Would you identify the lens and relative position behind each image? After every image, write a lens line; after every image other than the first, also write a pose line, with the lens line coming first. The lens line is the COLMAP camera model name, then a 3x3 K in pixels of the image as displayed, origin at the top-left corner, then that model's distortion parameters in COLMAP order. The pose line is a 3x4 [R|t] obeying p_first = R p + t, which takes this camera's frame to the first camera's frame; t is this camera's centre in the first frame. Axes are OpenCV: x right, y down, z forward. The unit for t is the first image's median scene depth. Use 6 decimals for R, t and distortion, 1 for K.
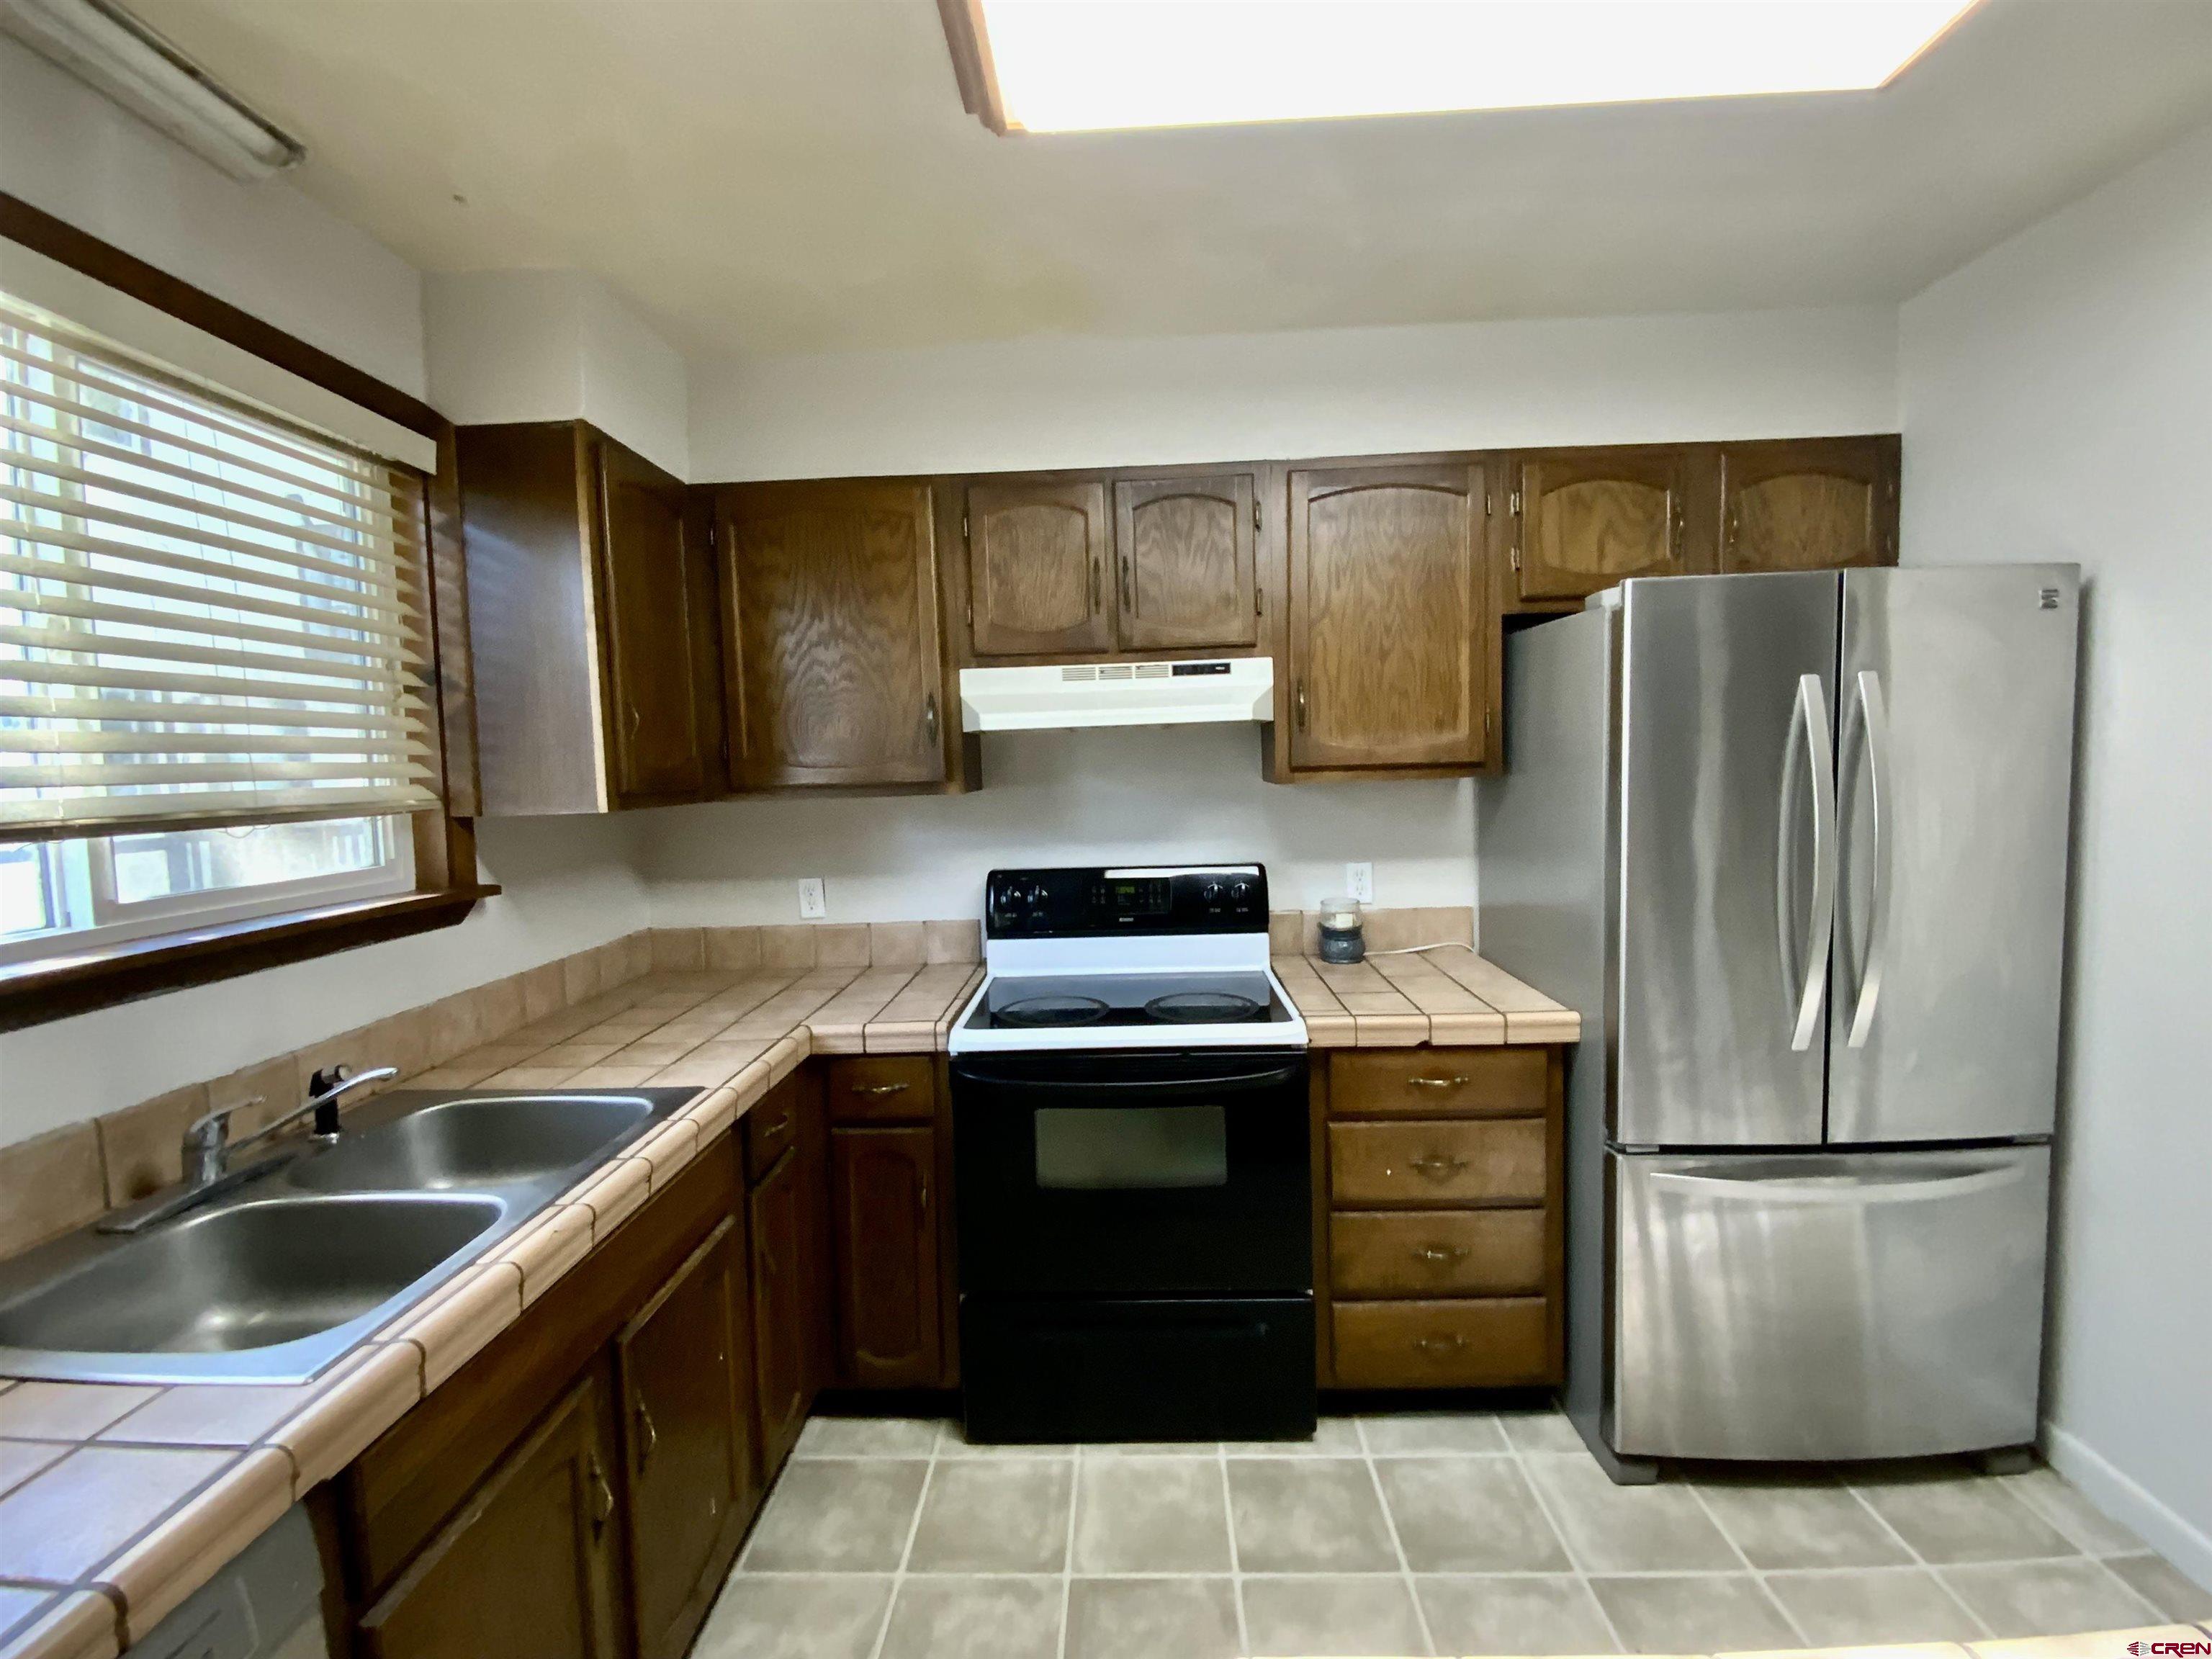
lens RADIAL K [[958.8, 0, 1106.0], [0, 958.8, 829.5], [0, 0, 1]] dist [0.033596, 0.000018]
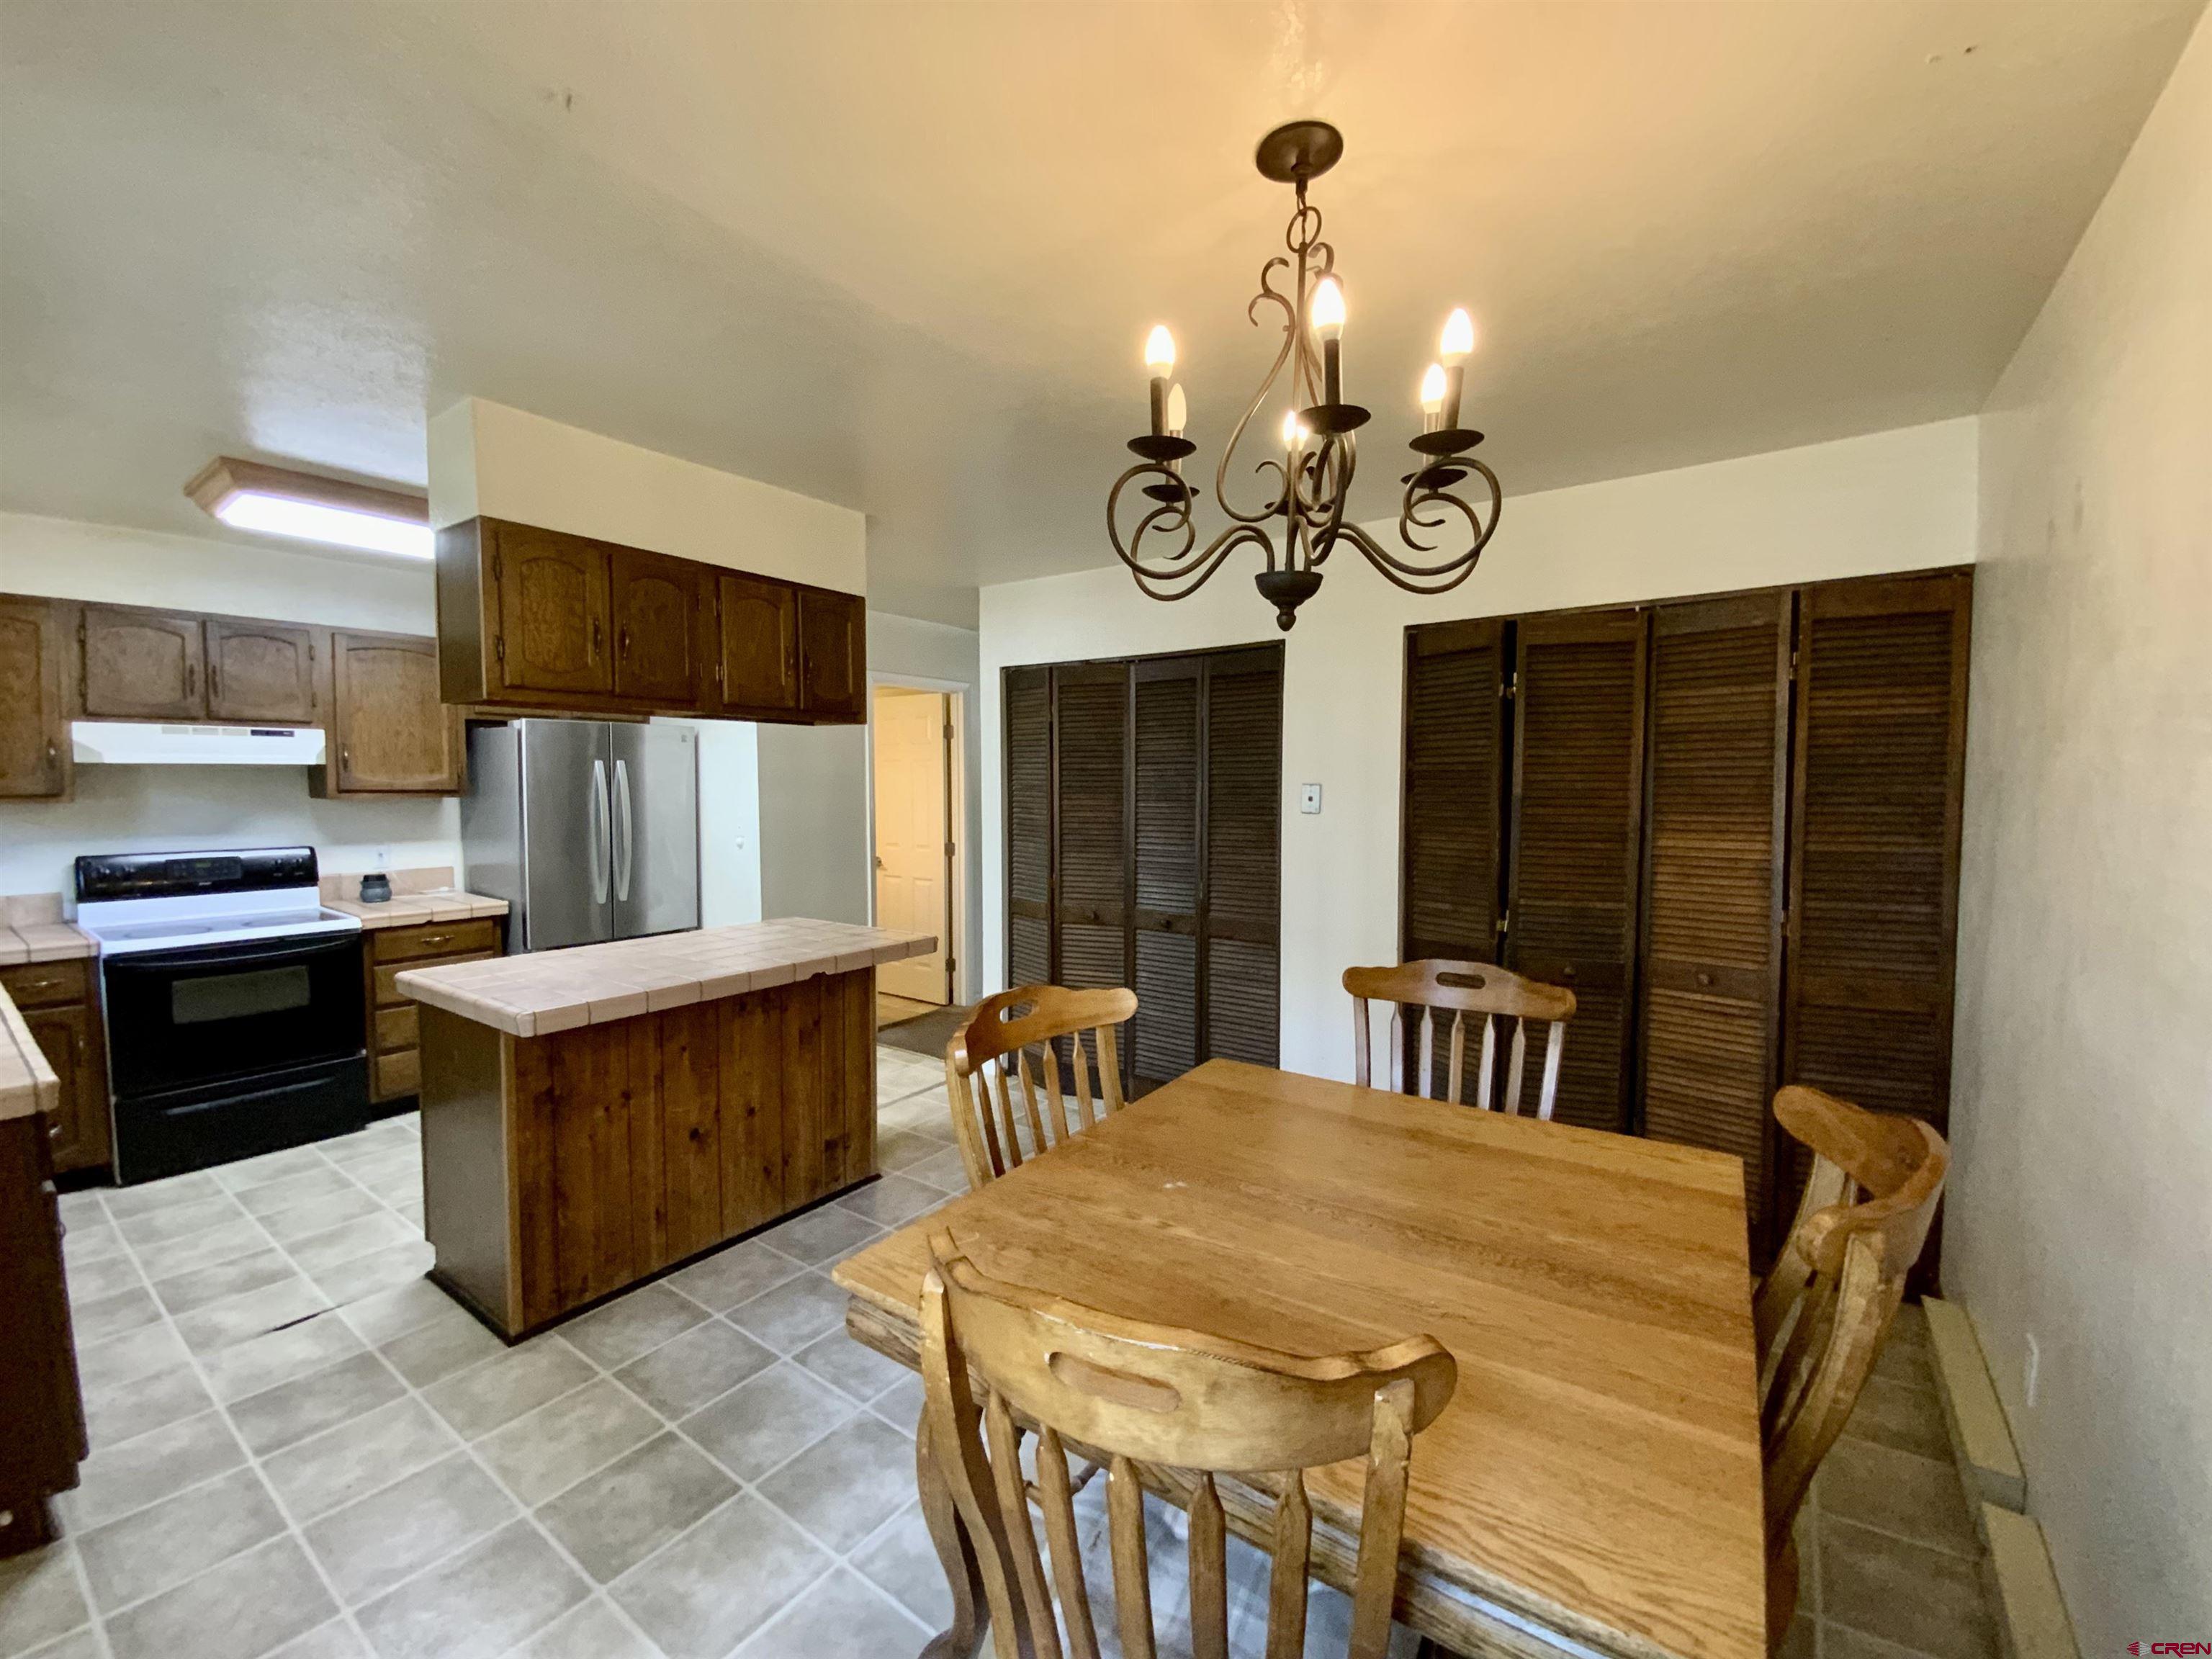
lens RADIAL K [[891.8, 0, 1107.3], [0, 891.8, 834.0], [0, 0, 1]] dist [0.000390, -0.007185]
pose [[0.555578, -0.014353, 0.831341, -0.409674], [0.044323, 0.998941, -0.012374, 0.106267], [-0.830282, 0.043722, 0.555626, -1.176990]]
